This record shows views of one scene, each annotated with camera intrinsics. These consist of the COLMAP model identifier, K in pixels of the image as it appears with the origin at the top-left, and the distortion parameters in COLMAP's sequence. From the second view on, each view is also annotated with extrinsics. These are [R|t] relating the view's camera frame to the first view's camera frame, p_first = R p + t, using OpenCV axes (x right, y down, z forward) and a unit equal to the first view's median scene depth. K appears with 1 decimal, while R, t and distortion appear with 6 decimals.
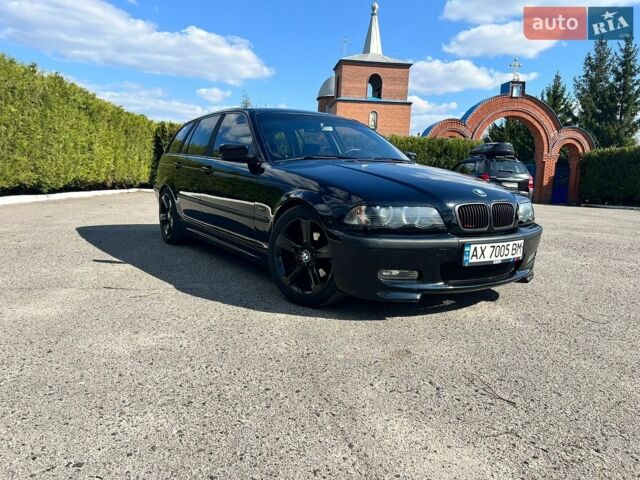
lens RADIAL K [[491.7, 0, 324.3], [0, 491.7, 242.0], [0, 0, 1]] dist [0.022561, -0.013437]
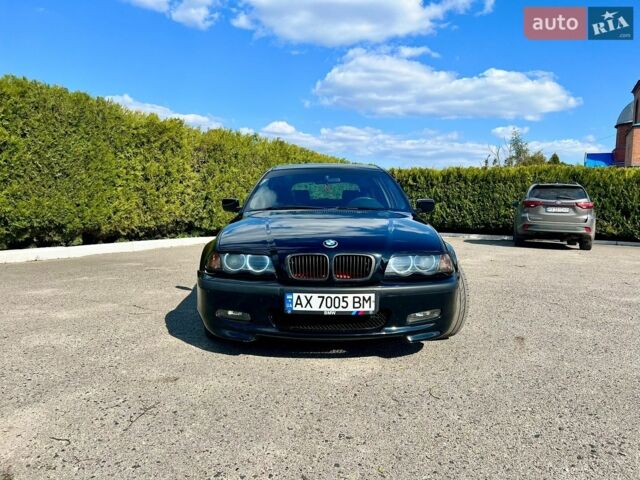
lens RADIAL K [[491.7, 0, 324.3], [0, 491.7, 242.0], [0, 0, 1]] dist [0.022561, -0.013437]
pose [[0.840988, 0.020861, -0.540652, 0.876052], [-0.063624, 0.996136, -0.060533, -0.041732], [0.537301, 0.085306, 0.839066, 0.144984]]
